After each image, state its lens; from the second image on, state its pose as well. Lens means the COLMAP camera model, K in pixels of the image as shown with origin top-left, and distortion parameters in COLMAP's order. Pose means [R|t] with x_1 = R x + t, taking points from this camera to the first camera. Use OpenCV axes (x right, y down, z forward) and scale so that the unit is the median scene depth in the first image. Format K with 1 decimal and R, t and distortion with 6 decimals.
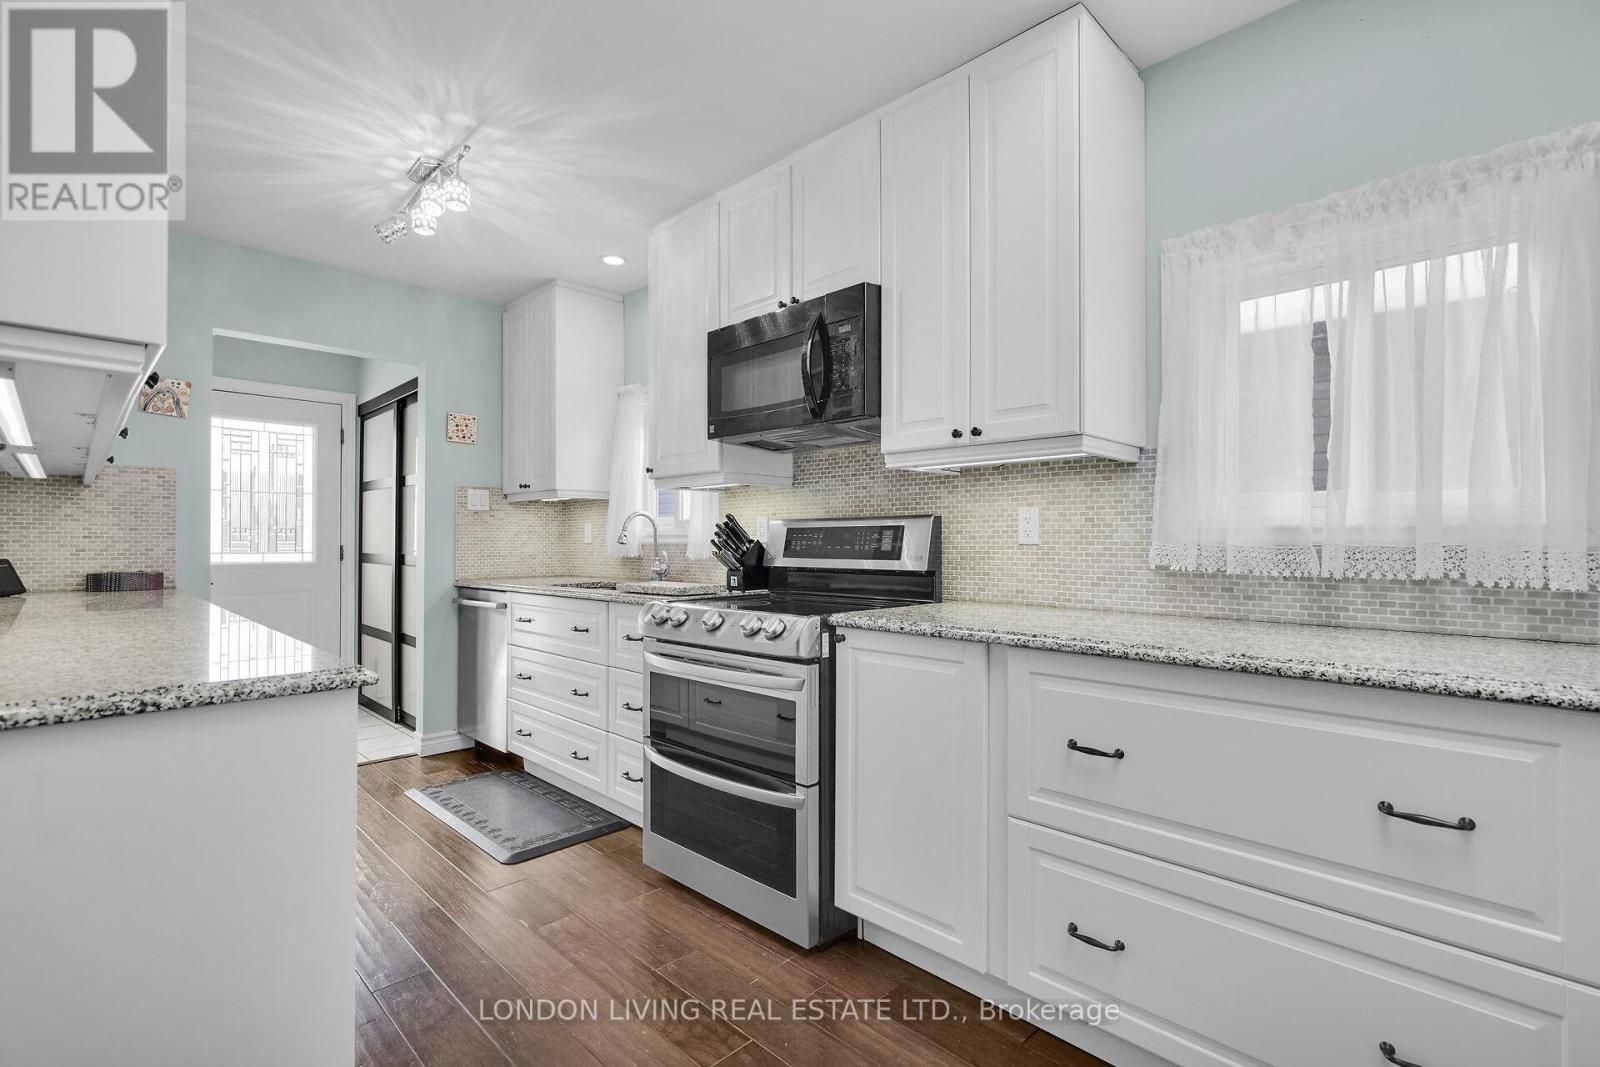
lens RADIAL K [[732.6, 0, 795.2], [0, 732.6, 536.5], [0, 0, 1]] dist [-0.000886, 0.000362]
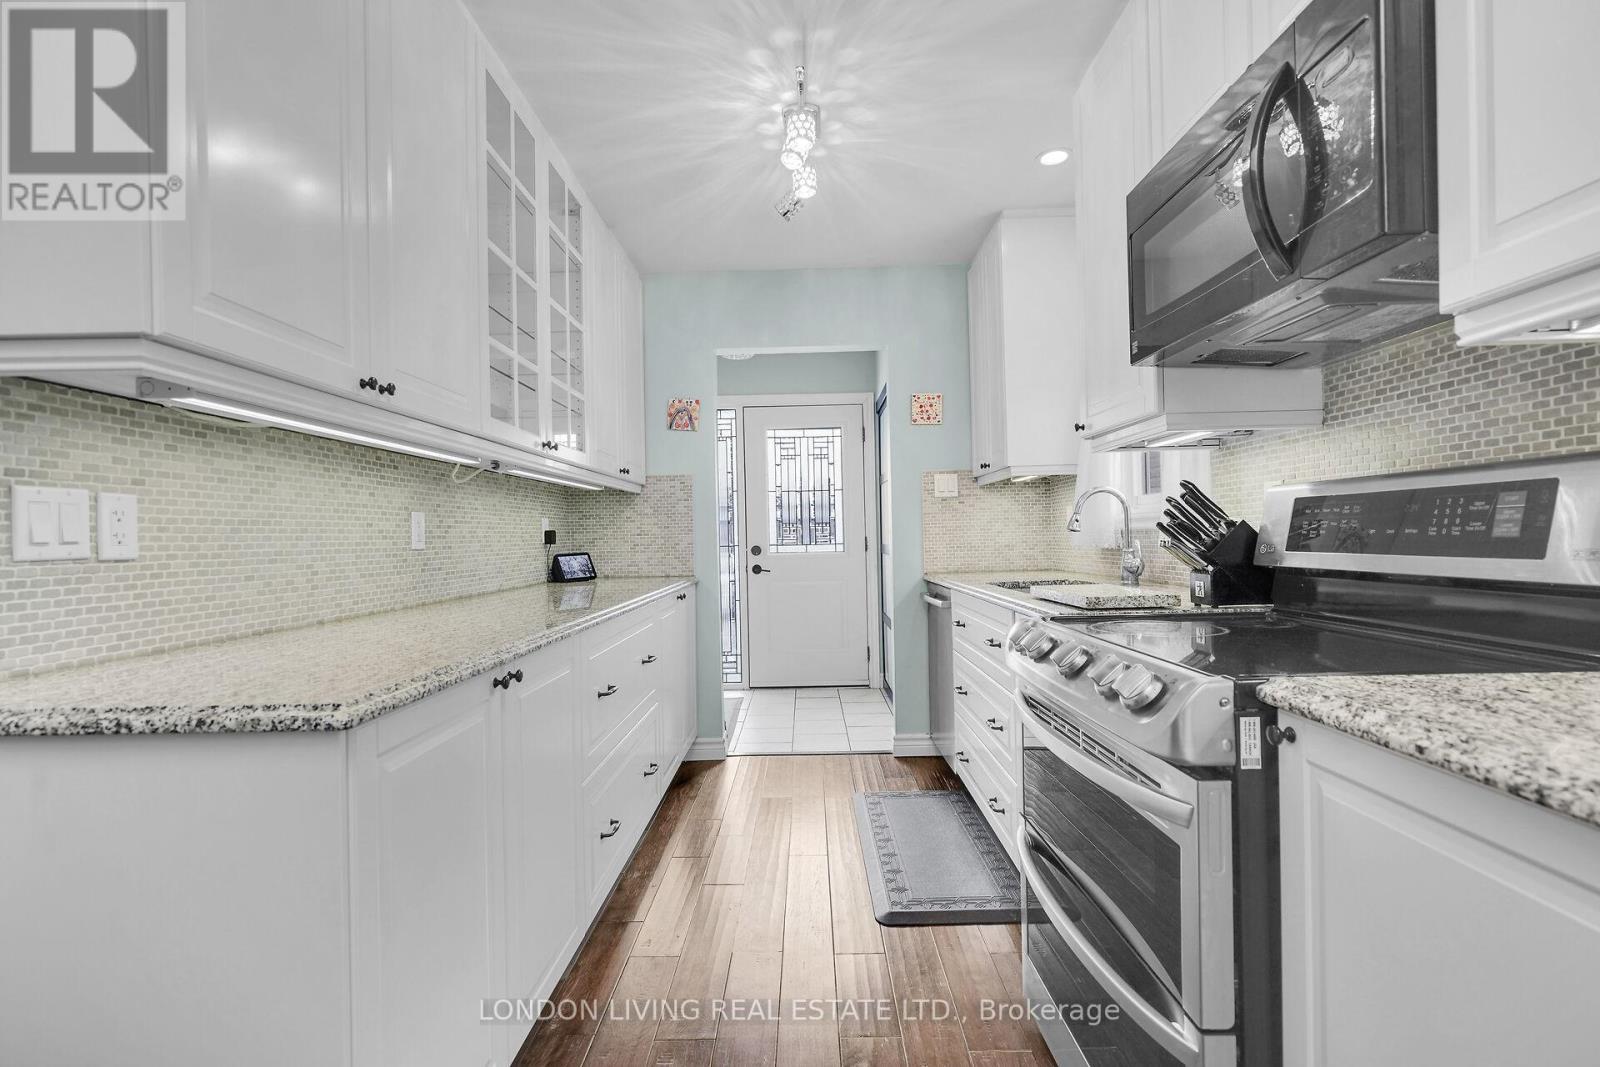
lens RADIAL K [[732.6, 0, 795.2], [0, 732.6, 536.5], [0, 0, 1]] dist [-0.000886, 0.000362]
pose [[0.698828, -0.014858, -0.715135, 0.125335], [0.027812, 0.999593, 0.006409, 0.003566], [0.714749, -0.024368, 0.698957, 0.334756]]
